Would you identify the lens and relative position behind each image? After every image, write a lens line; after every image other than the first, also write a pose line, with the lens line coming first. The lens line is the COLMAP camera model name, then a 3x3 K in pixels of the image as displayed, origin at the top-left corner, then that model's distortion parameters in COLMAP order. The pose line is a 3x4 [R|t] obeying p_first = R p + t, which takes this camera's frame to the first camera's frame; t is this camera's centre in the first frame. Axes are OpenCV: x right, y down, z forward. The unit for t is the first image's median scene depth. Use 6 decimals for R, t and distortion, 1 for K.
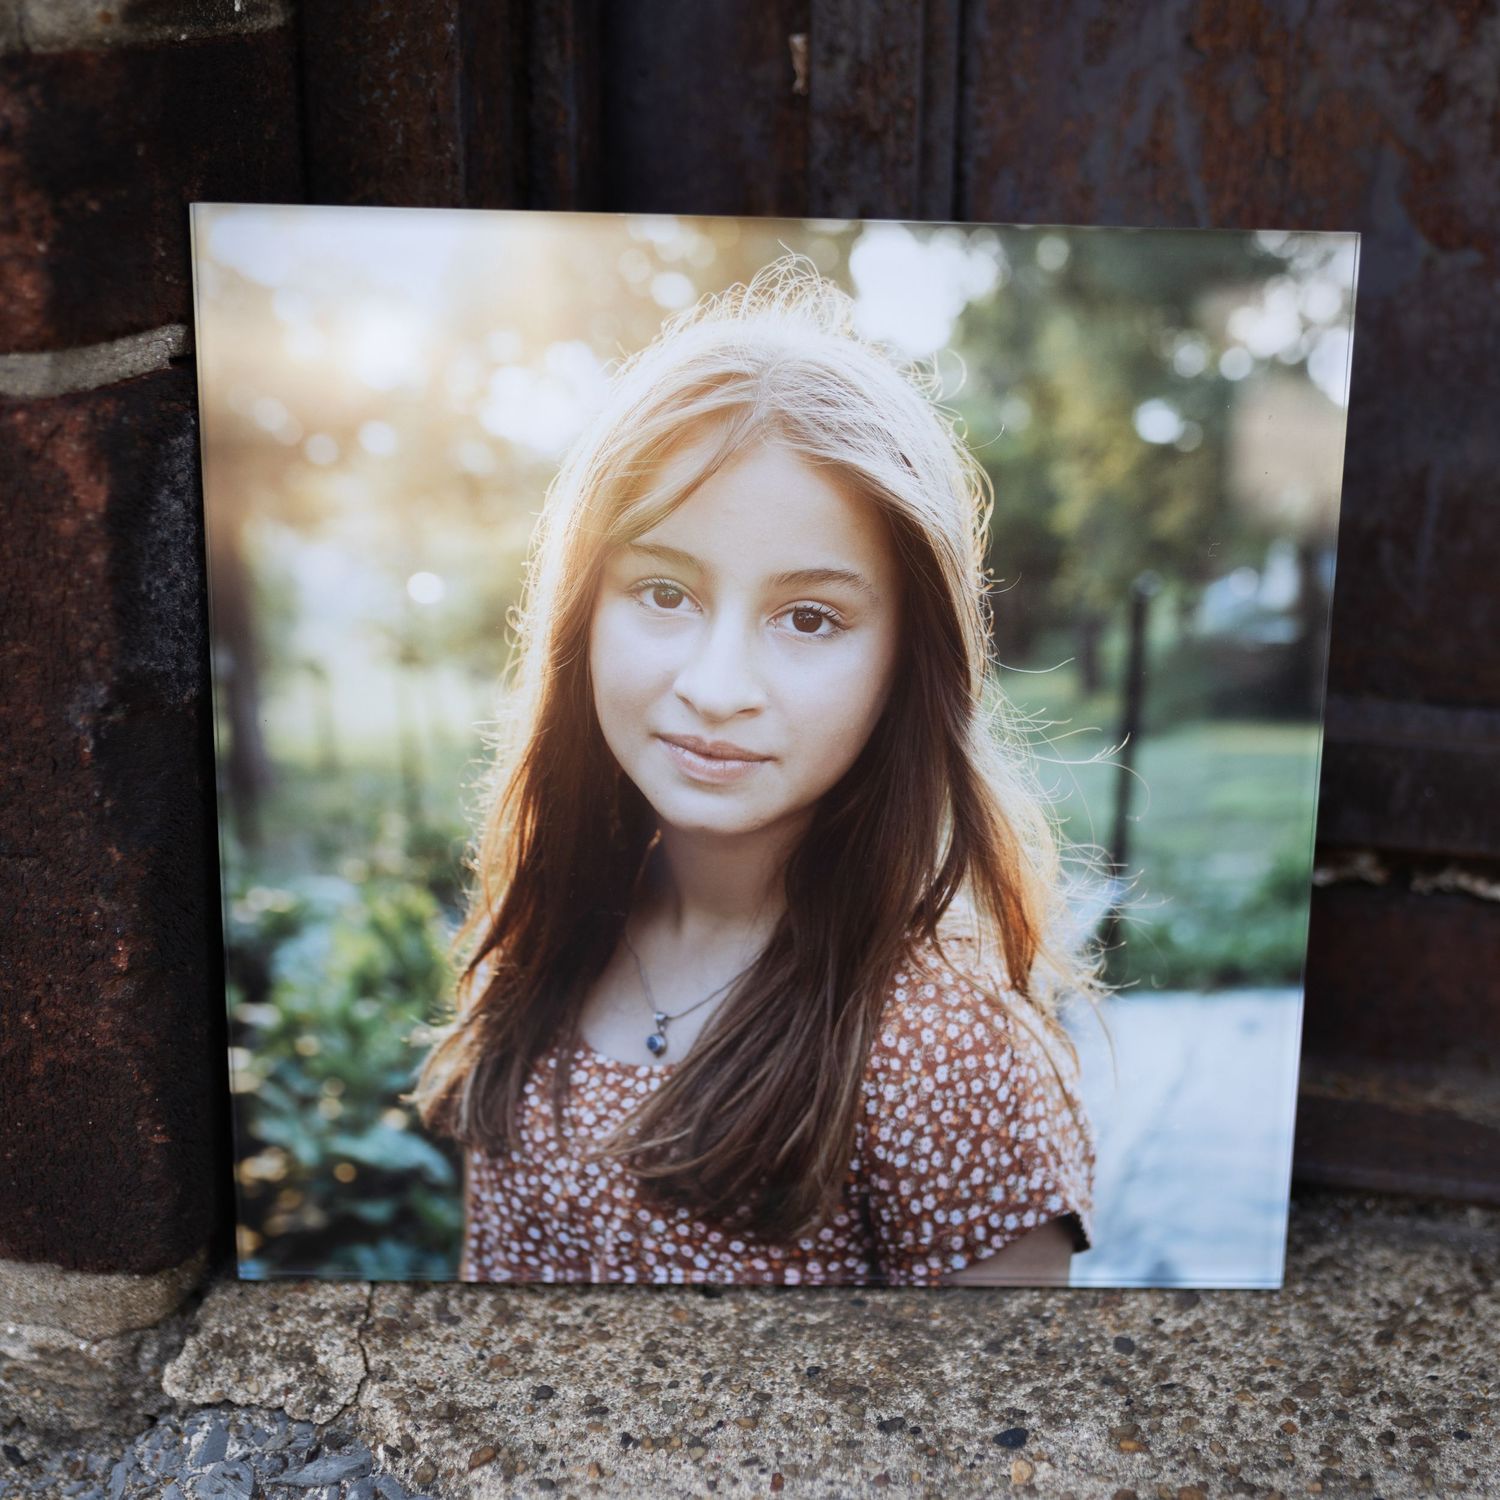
lens RADIAL K [[2274.0, 0, 878.4], [0, 2274.0, 705.9], [0, 0, 1]] dist [-0.002802, 0.008515]
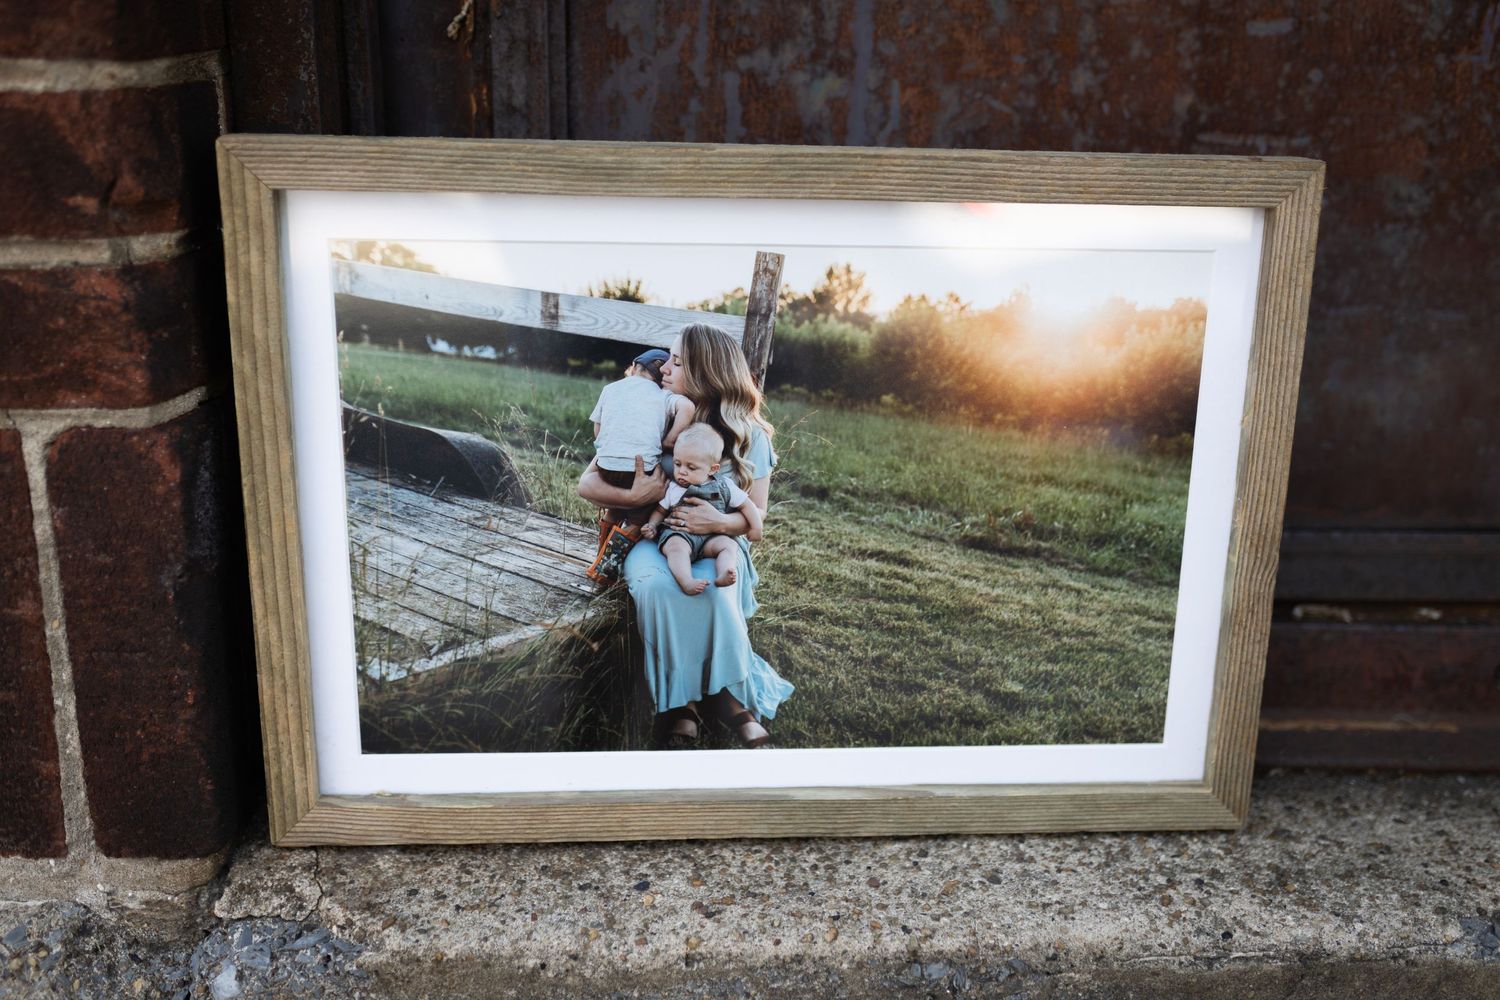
lens RADIAL K [[1421.3, 0, 750.0], [0, 1421.3, 500.0], [0, 0, 1]] dist [-0.002367, 0.008447]
pose [[0.981913, -0.064487, 0.178011, -0.054567], [0.067150, 0.997703, -0.008972, -0.019432], [-0.177023, 0.020763, 0.983988, -0.326766]]
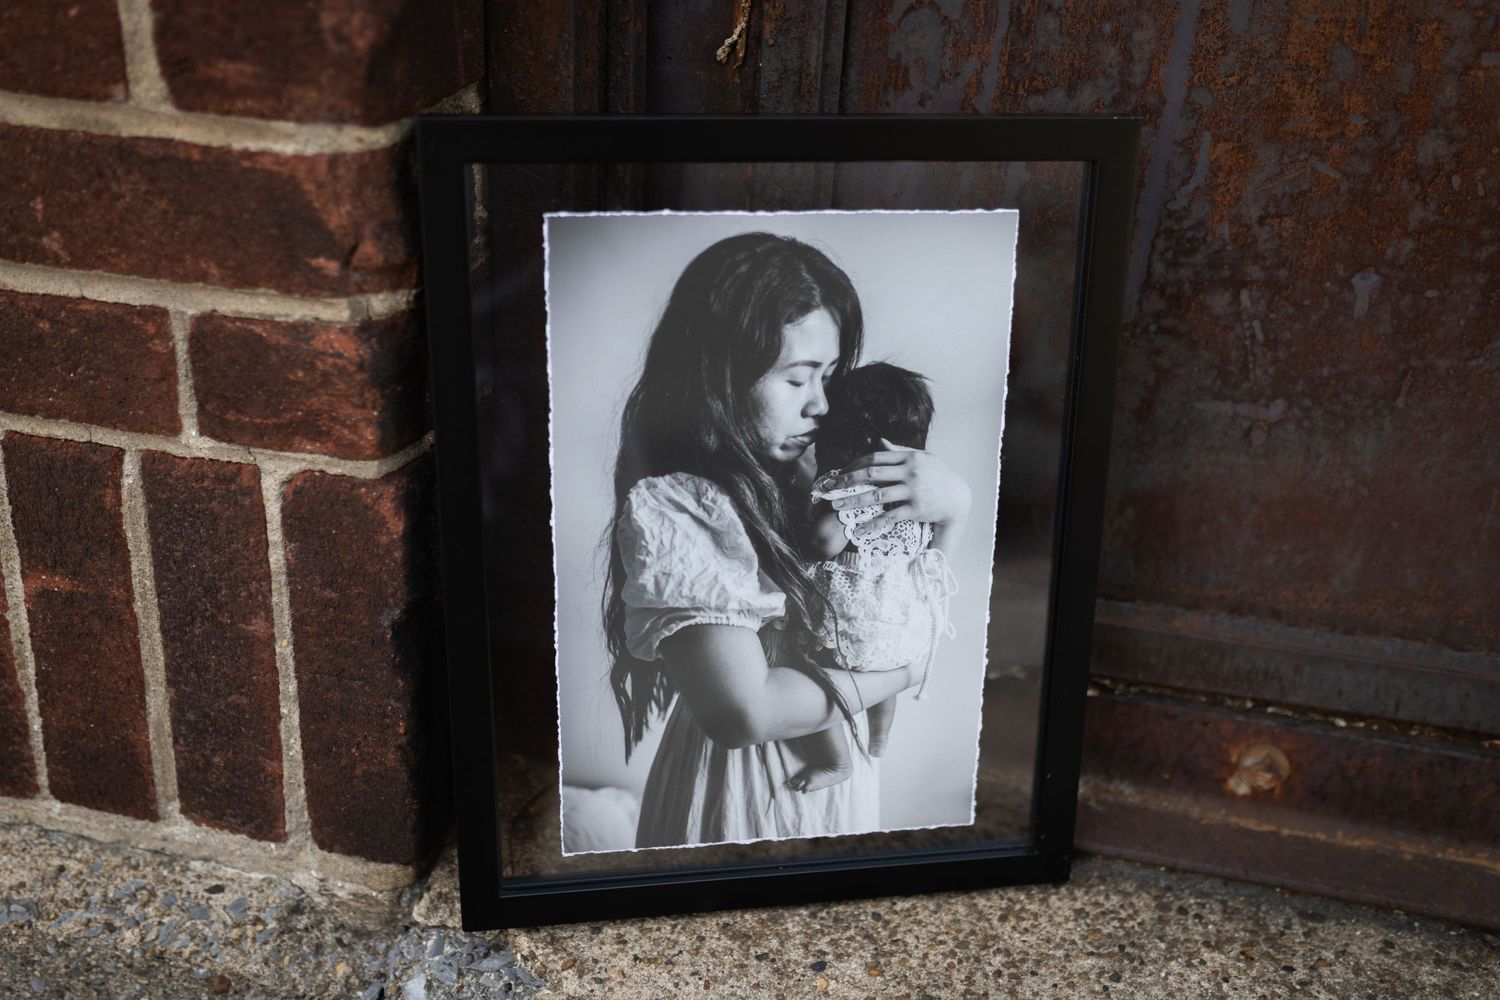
lens RADIAL K [[1421.3, 0, 750.0], [0, 1421.3, 500.0], [0, 0, 1]] dist [-0.002367, 0.008447]
pose [[0.999054, 0.041123, -0.014153, -0.003938], [-0.039311, 0.993093, 0.110551, -0.243298], [0.018601, -0.109890, 0.993770, -0.254387]]
